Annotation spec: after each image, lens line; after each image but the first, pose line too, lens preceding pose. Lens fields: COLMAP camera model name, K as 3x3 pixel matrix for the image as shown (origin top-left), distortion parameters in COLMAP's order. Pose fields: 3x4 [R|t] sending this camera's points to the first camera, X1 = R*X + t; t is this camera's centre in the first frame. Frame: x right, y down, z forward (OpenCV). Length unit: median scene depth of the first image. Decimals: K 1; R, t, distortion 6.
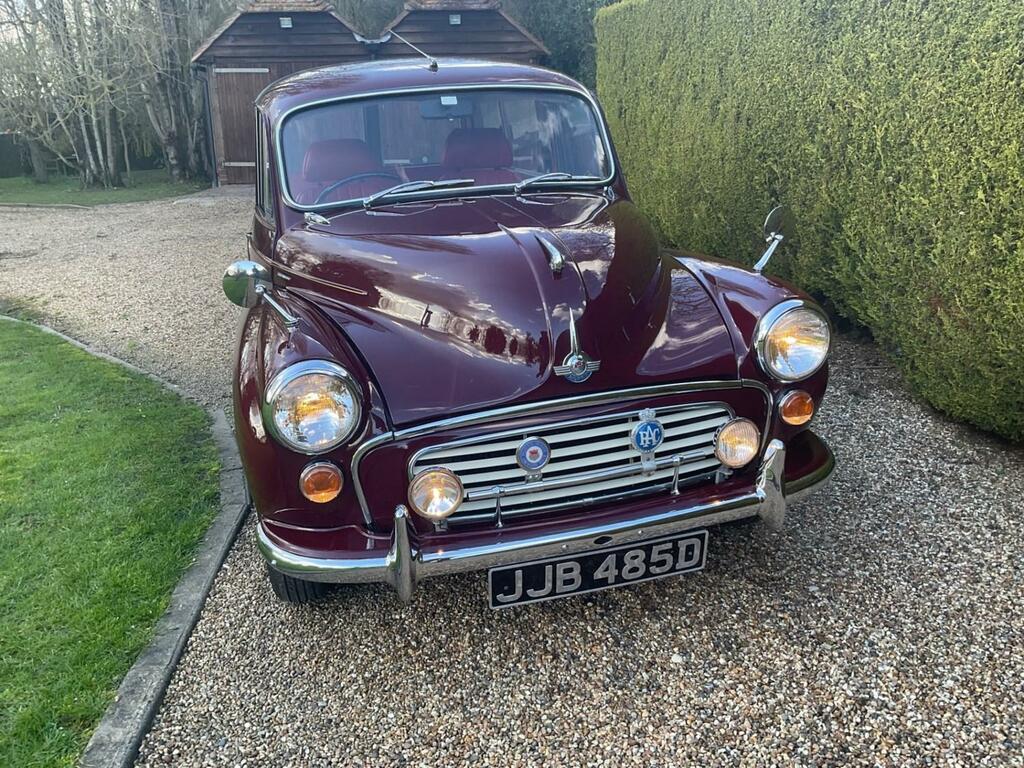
lens RADIAL K [[921.4, 0, 484.4], [0, 921.4, 365.8], [0, 0, 1]] dist [0.050964, -0.066591]
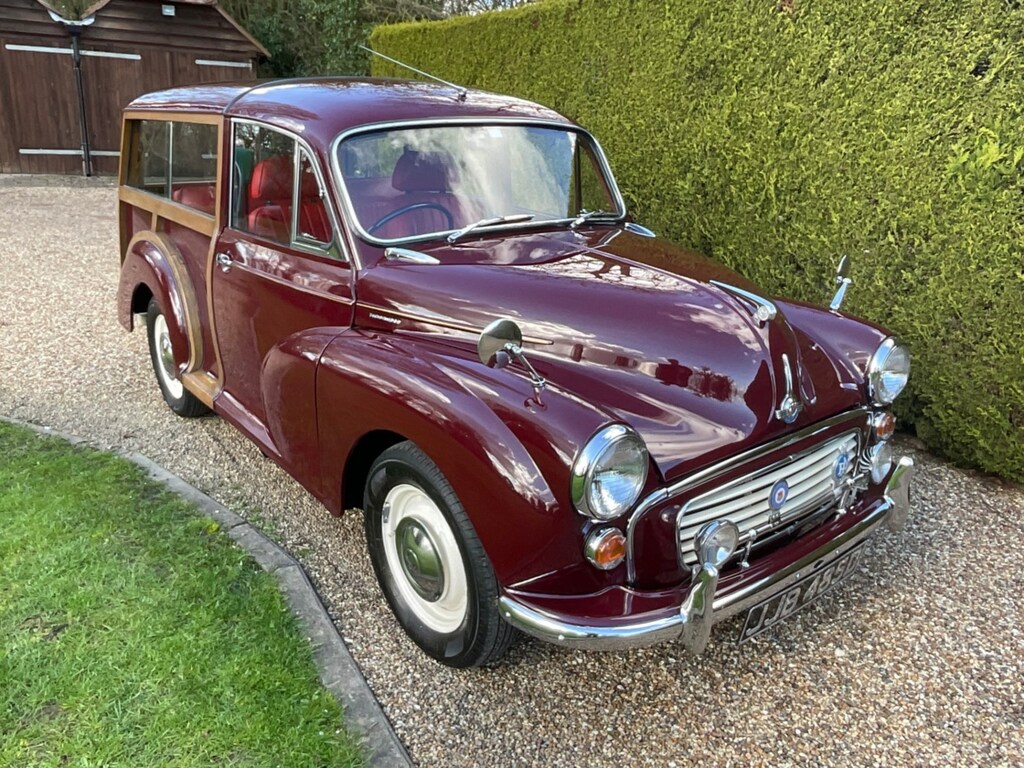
lens RADIAL K [[843.5, 0, 516.4], [0, 843.5, 380.8], [0, 0, 1]] dist [0.027224, -0.059066]
pose [[0.902550, -0.056791, 0.426824, -0.430448], [0.040351, 0.998057, 0.047471, -0.065008], [-0.428691, -0.025623, 0.903088, 0.168916]]
